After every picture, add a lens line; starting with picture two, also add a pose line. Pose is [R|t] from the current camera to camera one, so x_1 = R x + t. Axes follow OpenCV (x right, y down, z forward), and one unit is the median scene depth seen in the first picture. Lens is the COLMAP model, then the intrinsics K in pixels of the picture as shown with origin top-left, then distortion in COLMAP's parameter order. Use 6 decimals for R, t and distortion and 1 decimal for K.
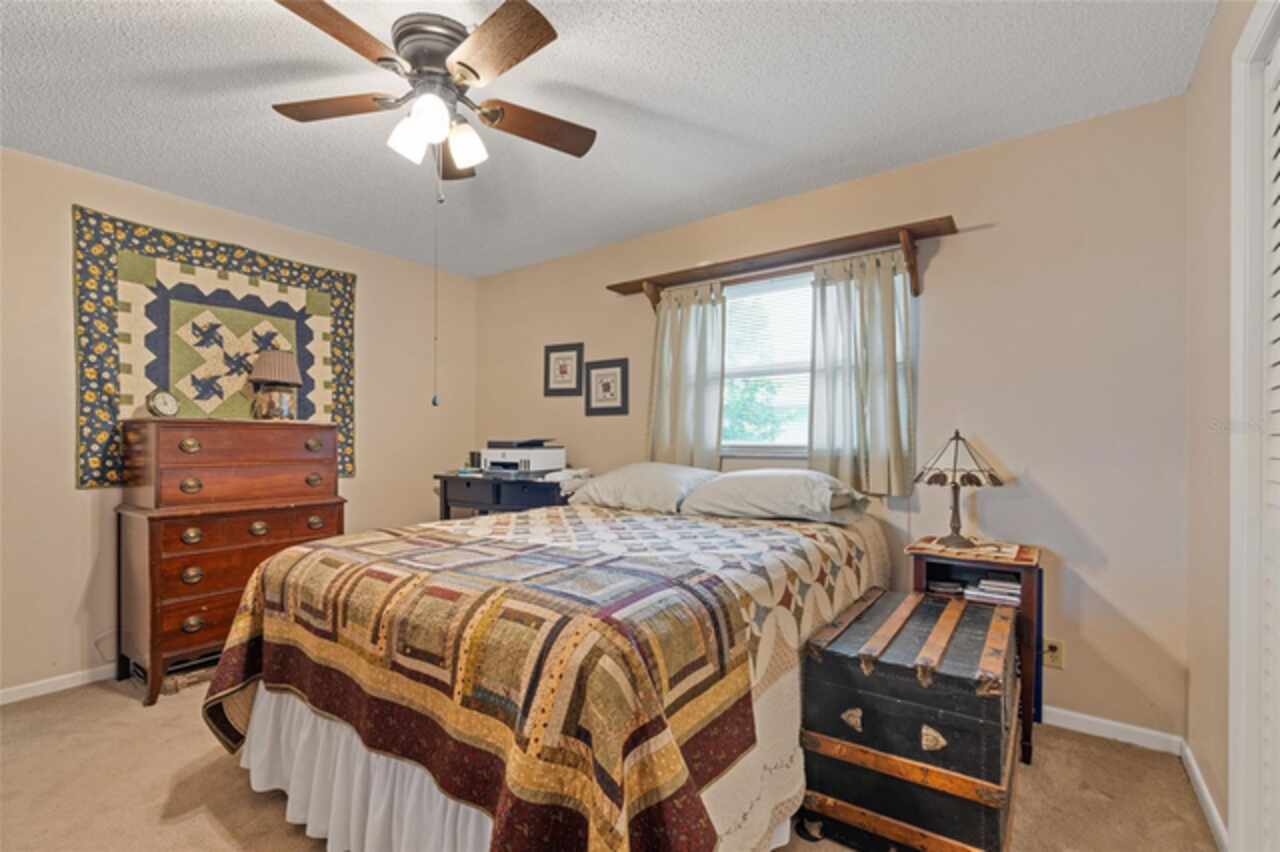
lens RADIAL K [[563.1, 0, 640.4], [0, 563.1, 438.8], [0, 0, 1]] dist [-0.001459, -0.000785]
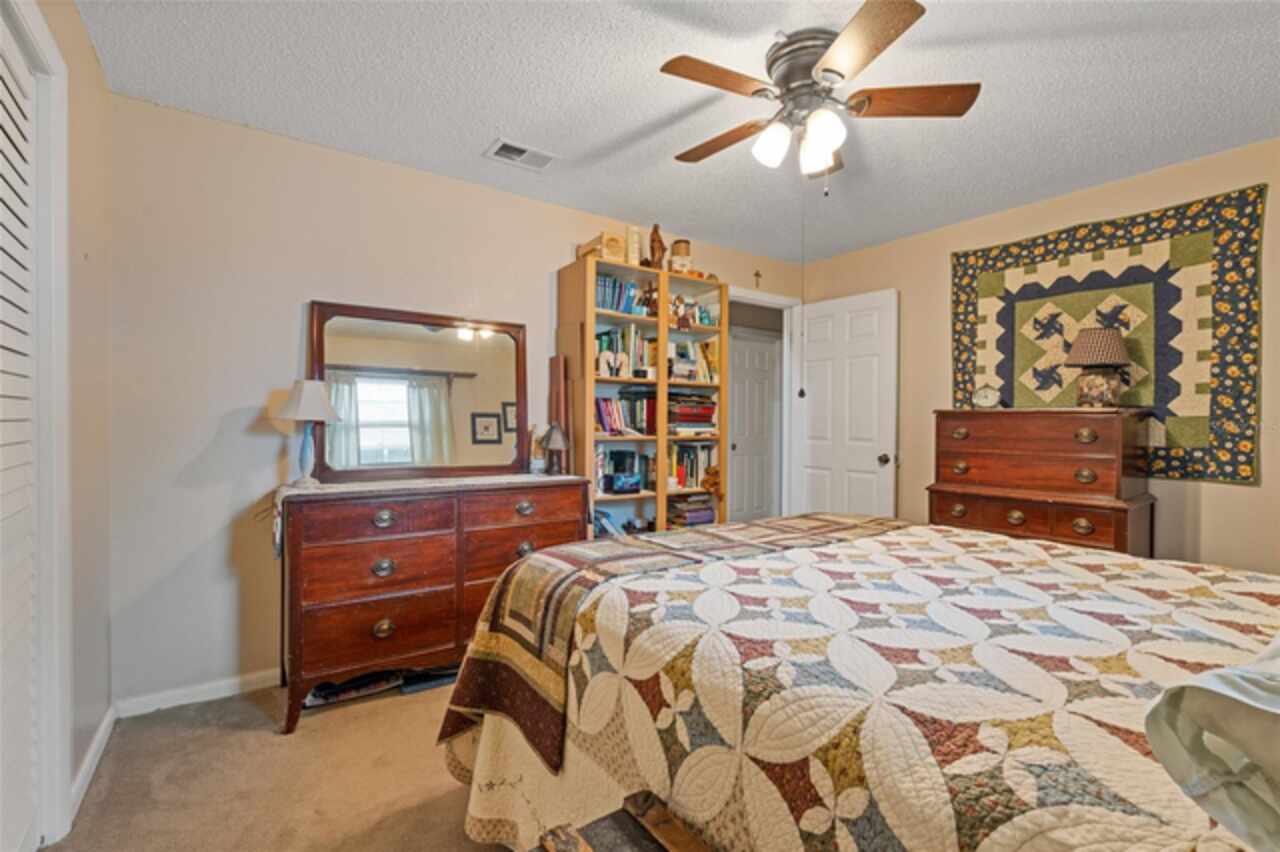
lens RADIAL K [[563.1, 0, 640.1], [0, 563.1, 424.7], [0, 0, 1]] dist [-0.001459, -0.000785]
pose [[-0.314023, 0.001640, -0.949414, 0.441847], [-0.002332, 0.999994, 0.002498, -0.006067], [0.949412, 0.002999, -0.314018, 0.618779]]
